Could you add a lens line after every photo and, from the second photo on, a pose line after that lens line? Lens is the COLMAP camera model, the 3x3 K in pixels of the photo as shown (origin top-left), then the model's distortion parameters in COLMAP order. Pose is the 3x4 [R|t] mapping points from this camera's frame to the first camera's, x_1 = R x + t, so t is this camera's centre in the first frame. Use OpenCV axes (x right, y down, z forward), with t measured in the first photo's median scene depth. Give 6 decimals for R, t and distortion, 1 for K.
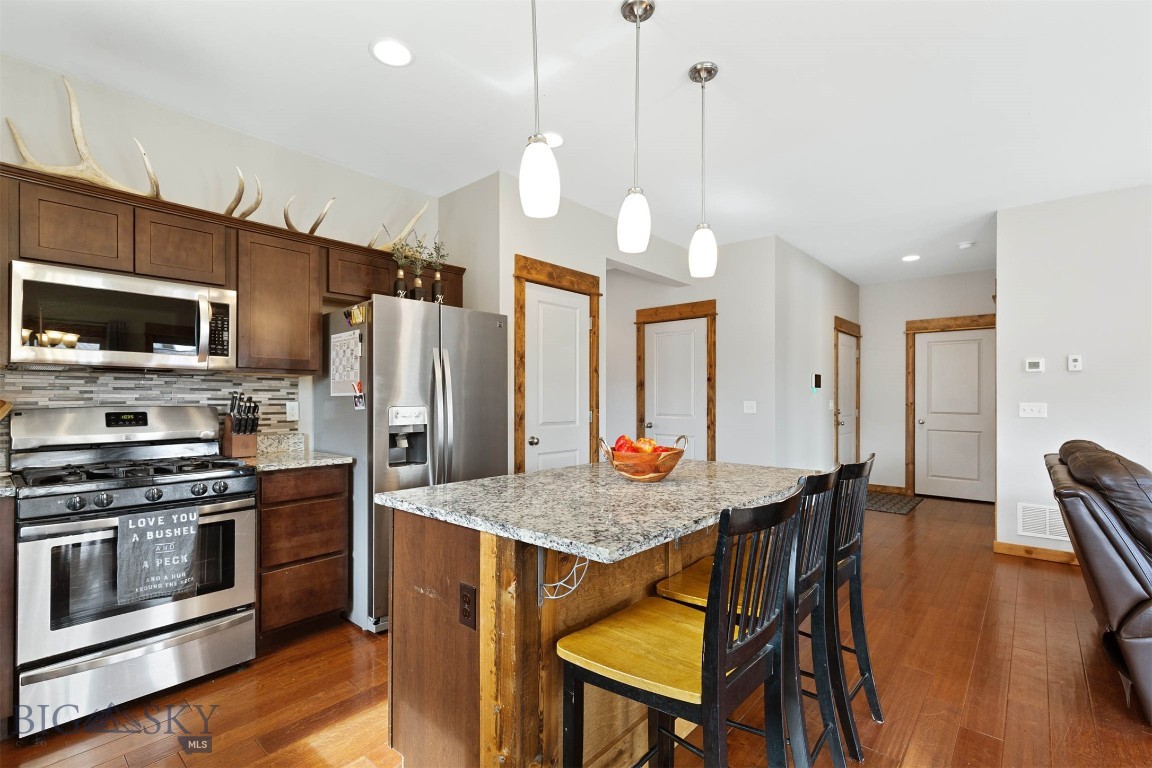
lens RADIAL K [[523.0, 0, 573.3], [0, 523.0, 391.1], [0, 0, 1]] dist [0.013701, 0.000050]
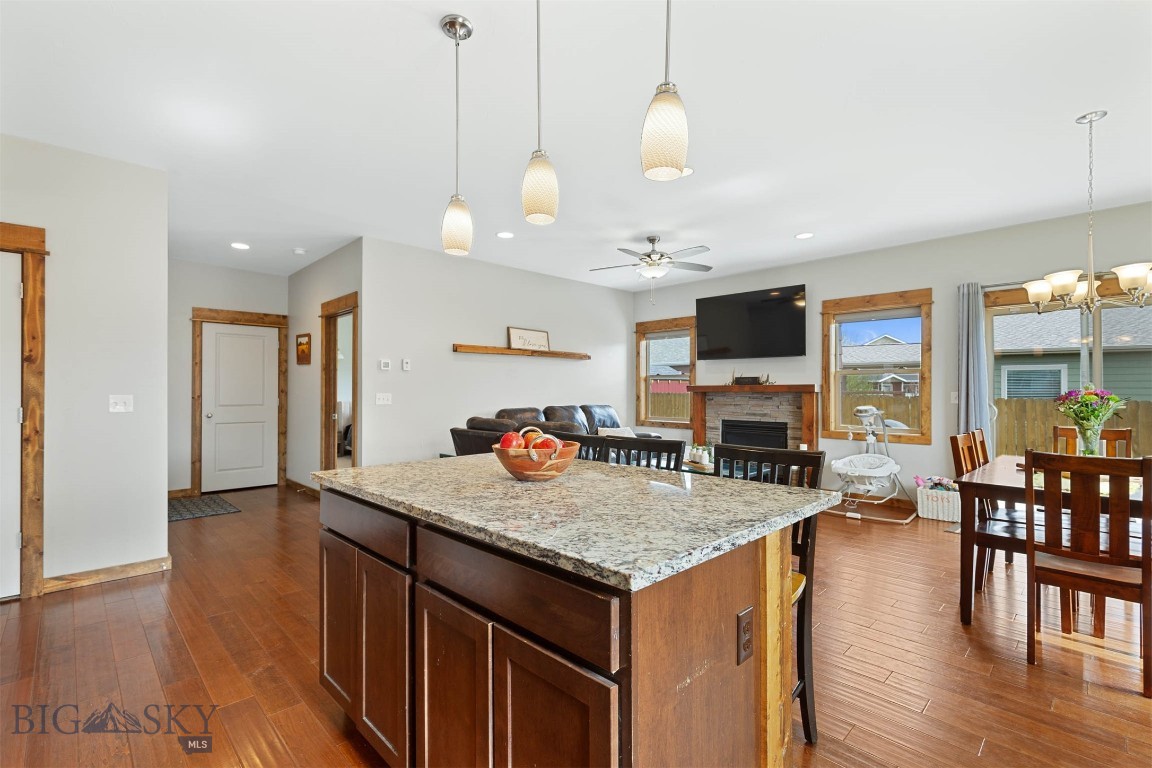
lens RADIAL K [[523.0, 0, 570.4], [0, 523.0, 387.1], [0, 0, 1]] dist [0.013701, 0.000050]
pose [[0.078362, 0.005607, 0.996909, -0.293924], [-0.009420, 0.999944, -0.004884, 0.006372], [-0.996880, -0.009008, 0.078411, 0.338768]]
